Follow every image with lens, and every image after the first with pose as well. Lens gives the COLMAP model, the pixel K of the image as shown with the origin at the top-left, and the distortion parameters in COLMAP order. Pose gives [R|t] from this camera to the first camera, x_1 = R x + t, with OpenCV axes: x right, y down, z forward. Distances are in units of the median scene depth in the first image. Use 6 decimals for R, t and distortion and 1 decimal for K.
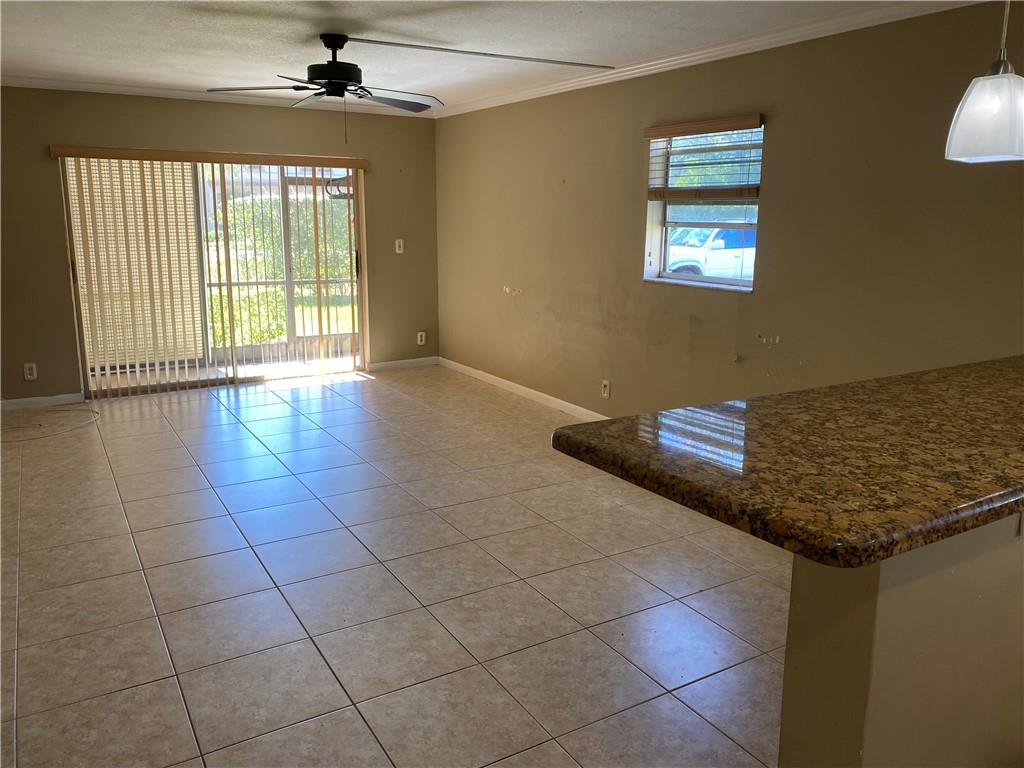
lens RADIAL K [[786.8, 0, 514.2], [0, 786.8, 355.1], [0, 0, 1]] dist [0.061501, -0.054345]
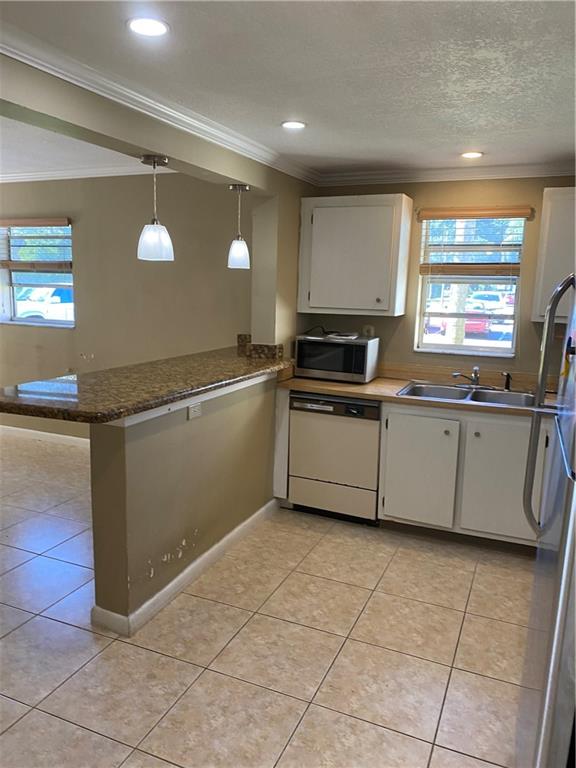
lens RADIAL K [[590.1, 0, 283.8], [0, 590.1, 375.1], [0, 0, 1]] dist [0.061501, -0.054345]
pose [[0.820792, -0.082600, 0.565224, -0.039356], [0.090677, 0.995784, 0.013843, 0.036169], [-0.563984, 0.039890, 0.824822, -0.220222]]
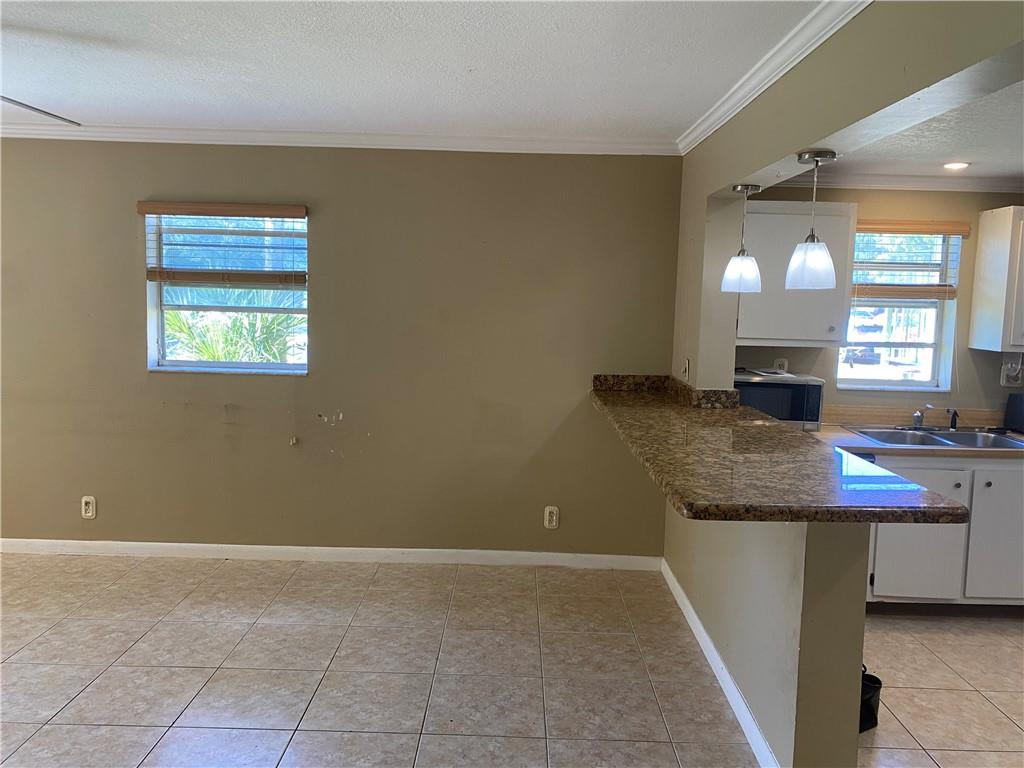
lens RADIAL K [[784.8, 0, 514.2], [0, 784.8, 360.9], [0, 0, 1]] dist [0.012381, -0.005175]
pose [[0.526670, -0.071273, 0.847076, -0.405397], [0.134776, 0.990876, -0.000426, -0.057920], [-0.839317, 0.114390, 0.531471, 0.221404]]
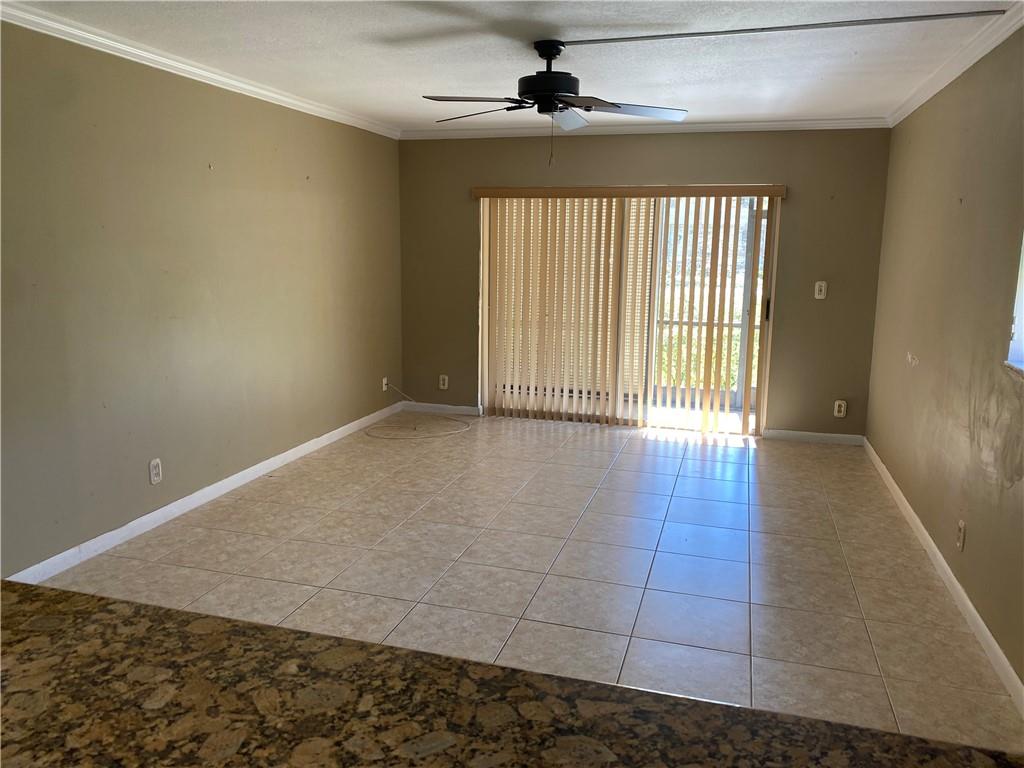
lens RADIAL K [[786.8, 0, 514.2], [0, 786.8, 355.1], [0, 0, 1]] dist [0.061501, -0.054345]
pose [[0.677343, 0.106238, -0.727956, 0.391526], [-0.142565, 0.989715, 0.011786, -0.063298], [0.721722, 0.095798, 0.685522, 0.381192]]
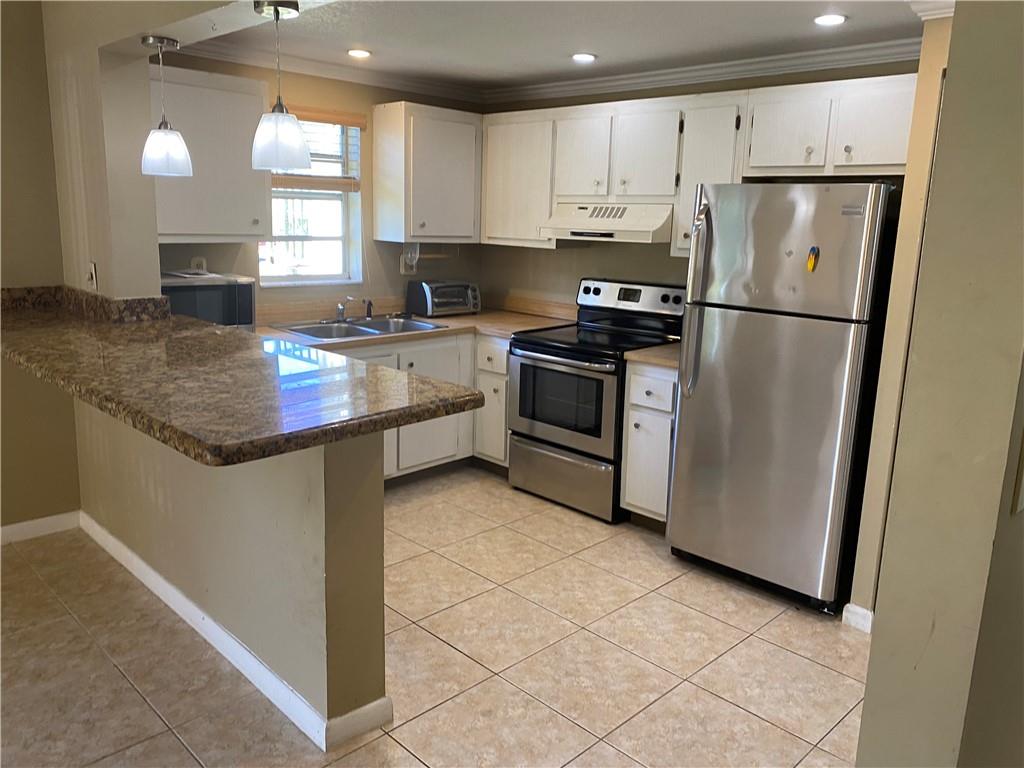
lens RADIAL K [[782.1, 0, 511.0], [0, 782.1, 367.2], [0, 0, 1]] dist [0.051821, -0.045620]
pose [[-0.228705, -0.207780, 0.951063, -0.327630], [0.144815, 0.958825, 0.244300, -0.062673], [-0.962664, 0.193601, -0.189198, 0.319796]]
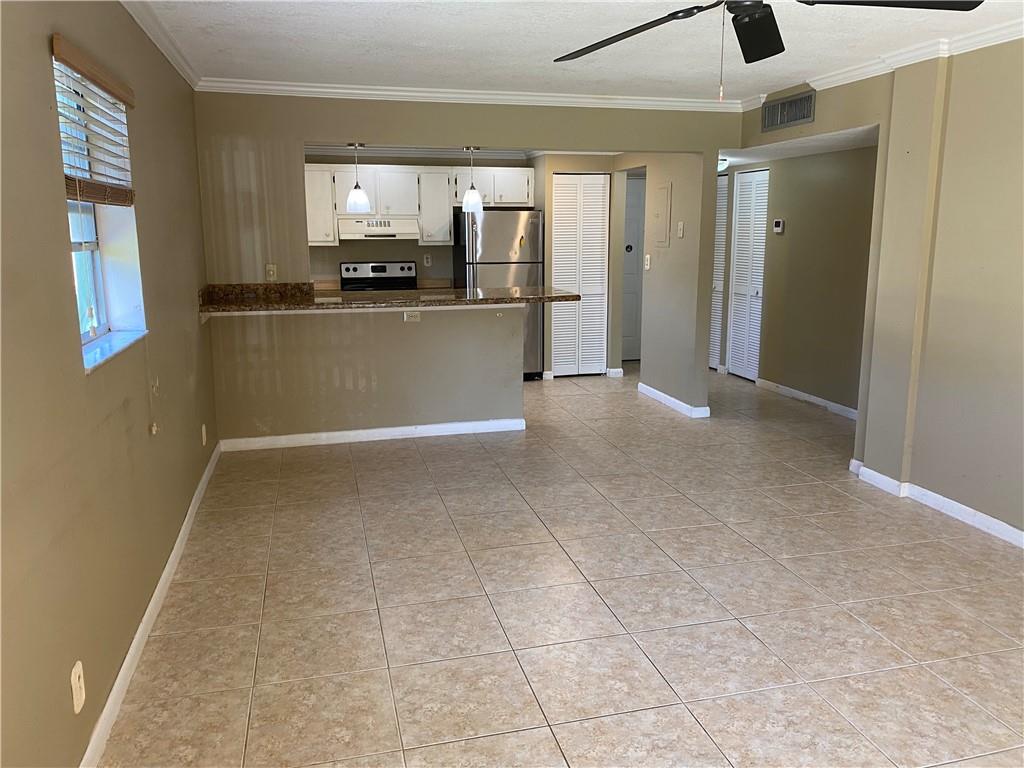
lens RADIAL K [[782.1, 0, 511.0], [0, 782.1, 367.2], [0, 0, 1]] dist [0.051821, -0.045620]
pose [[-0.956483, -0.058325, 0.285898, -0.224021], [0.046217, 0.937167, 0.345807, -0.273205], [-0.288104, 0.343972, -0.893689, 1.505714]]
